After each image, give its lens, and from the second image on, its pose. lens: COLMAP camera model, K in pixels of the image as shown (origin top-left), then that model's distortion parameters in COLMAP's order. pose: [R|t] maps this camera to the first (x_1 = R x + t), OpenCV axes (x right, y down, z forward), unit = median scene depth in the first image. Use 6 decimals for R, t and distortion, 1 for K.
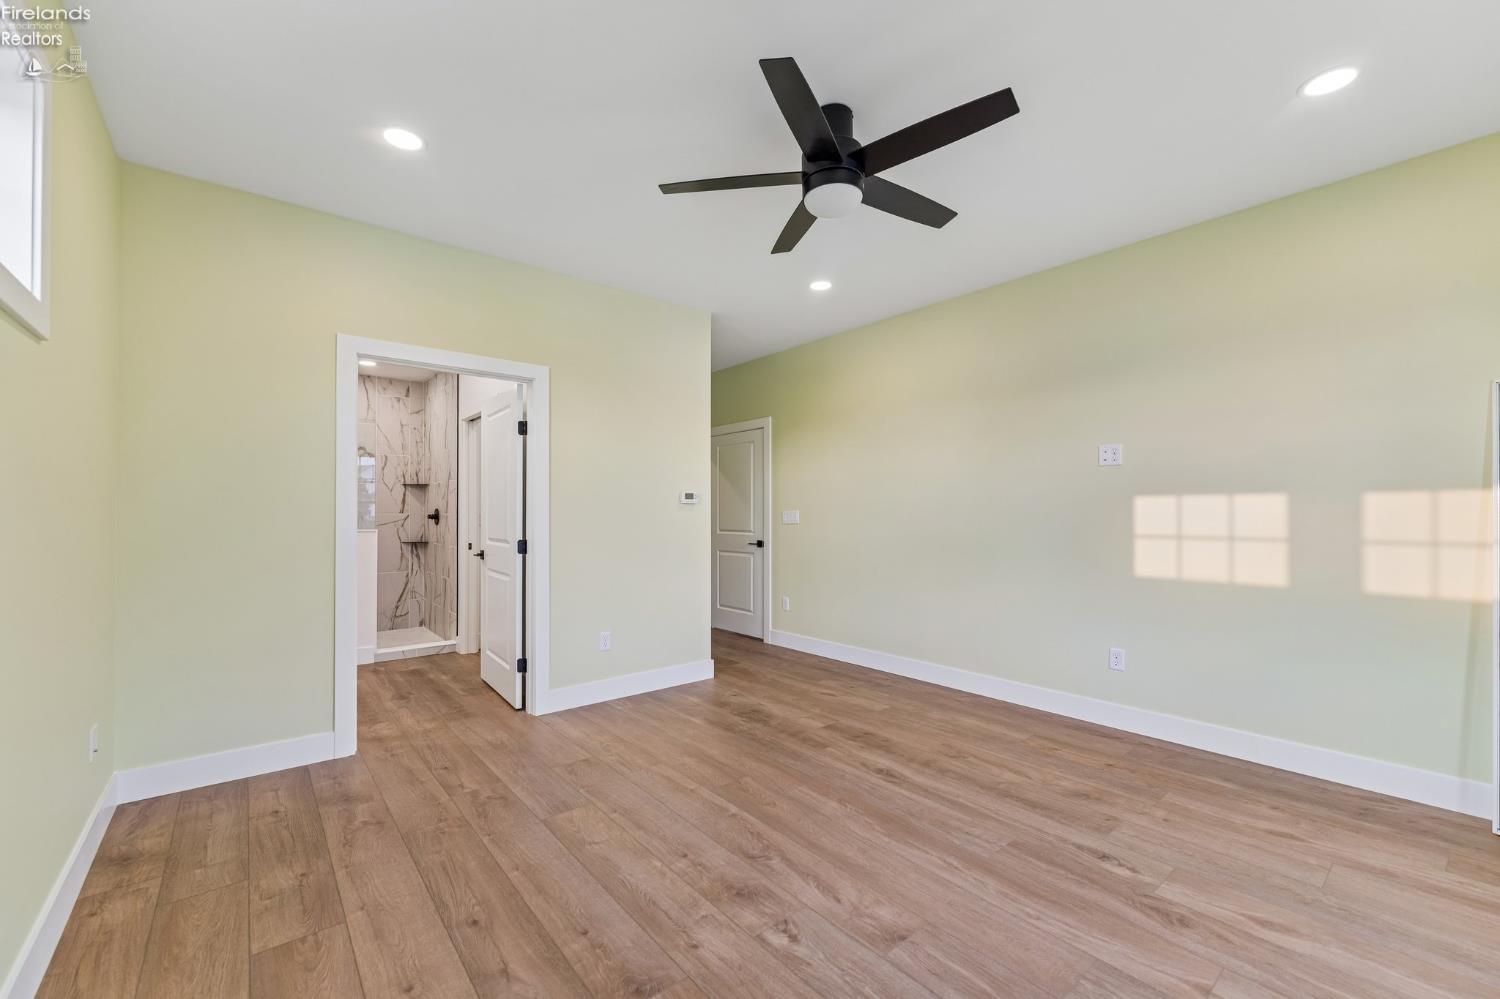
lens RADIAL K [[604.2, 0, 749.4], [0, 604.2, 507.9], [0, 0, 1]] dist [0.000424, 0.000014]
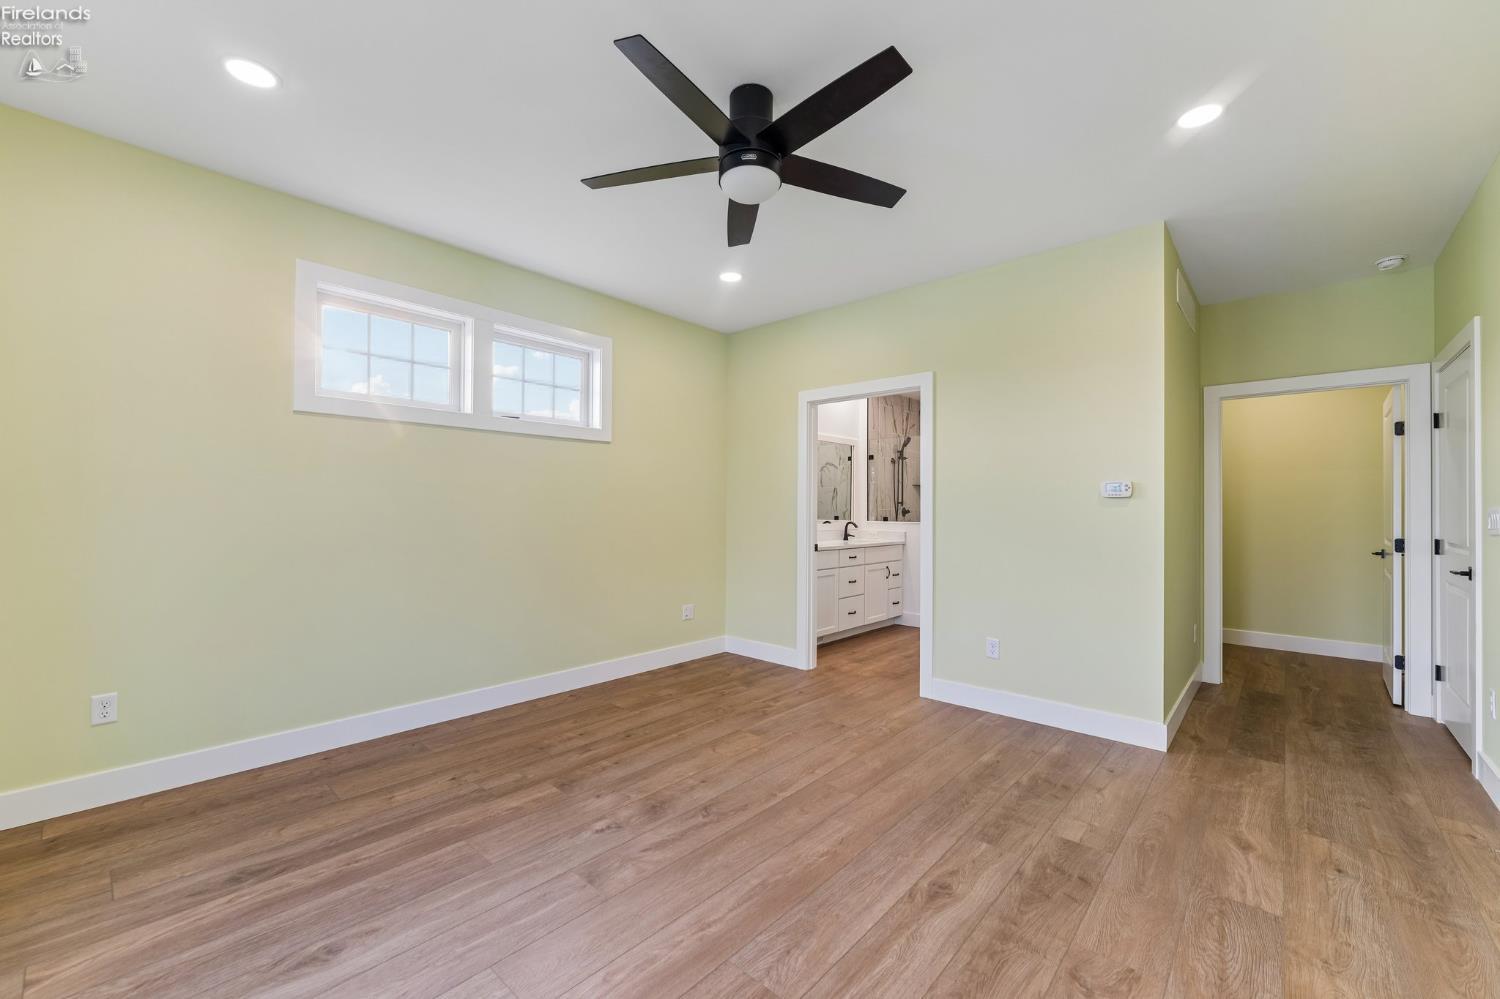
lens RADIAL K [[604.2, 0, 749.4], [0, 604.2, 507.9], [0, 0, 1]] dist [0.000424, 0.000014]
pose [[0.145113, -0.000082, -0.989415, 0.707378], [0.005252, 0.999986, 0.000687, 0.002951], [0.989401, -0.005297, 0.145111, 0.562147]]
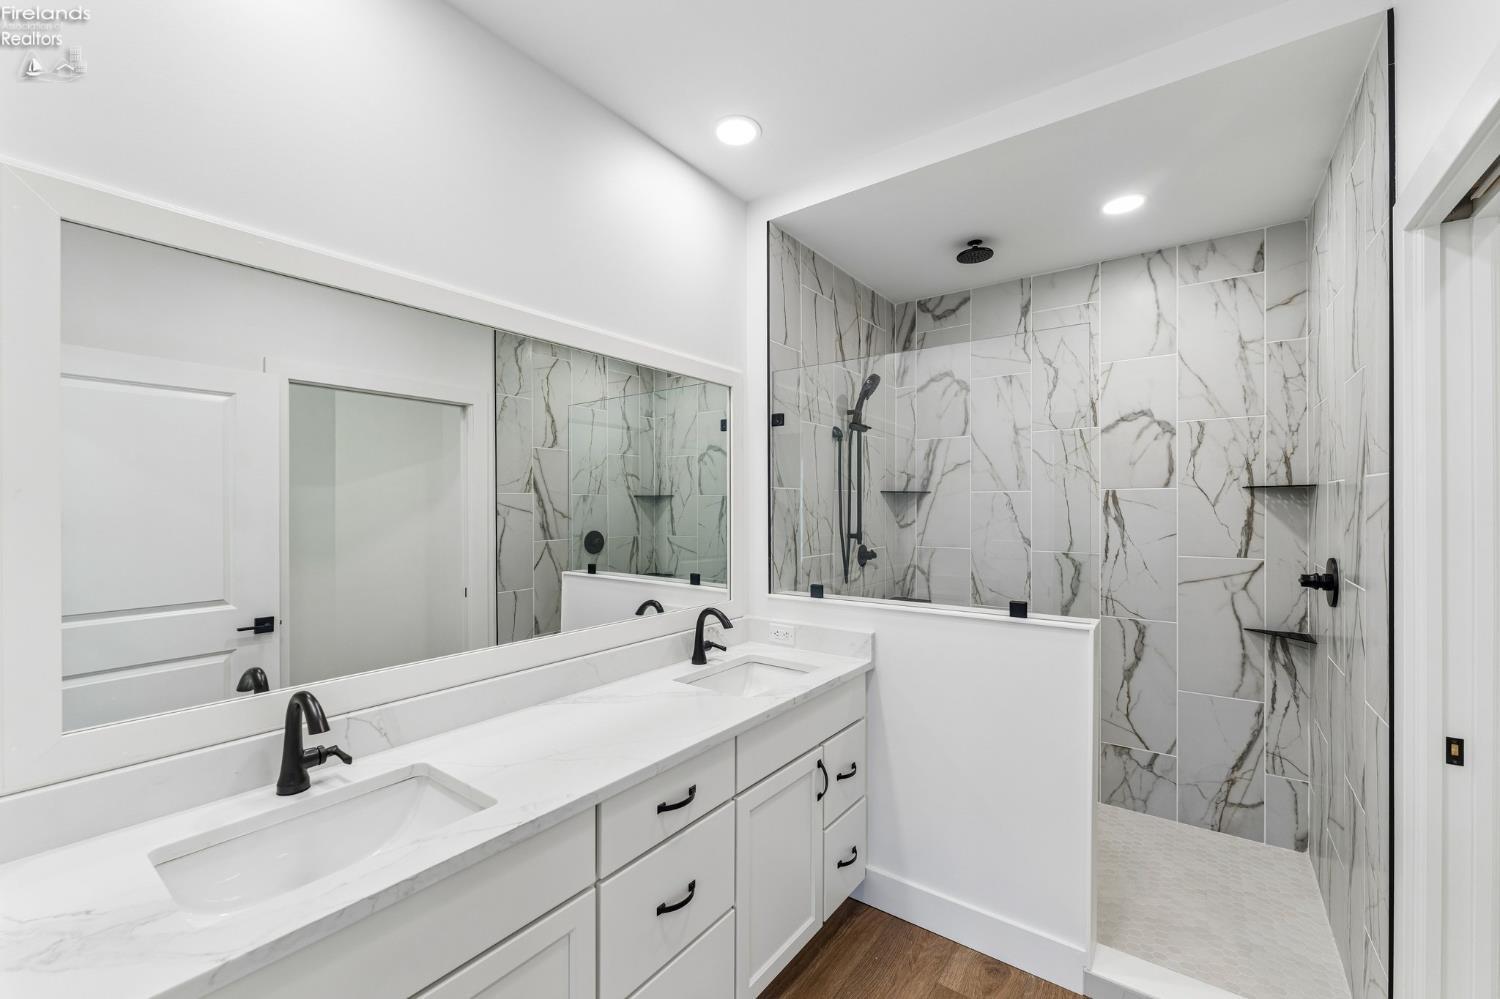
lens RADIAL K [[604.2, 0, 749.4], [0, 604.2, 507.9], [0, 0, 1]] dist [0.000424, 0.000014]
pose [[0.231887, 0.004061, -0.972734, -0.447548], [0.011267, 0.999913, 0.006861, -0.055853], [0.972678, -0.012550, 0.231821, 1.023058]]
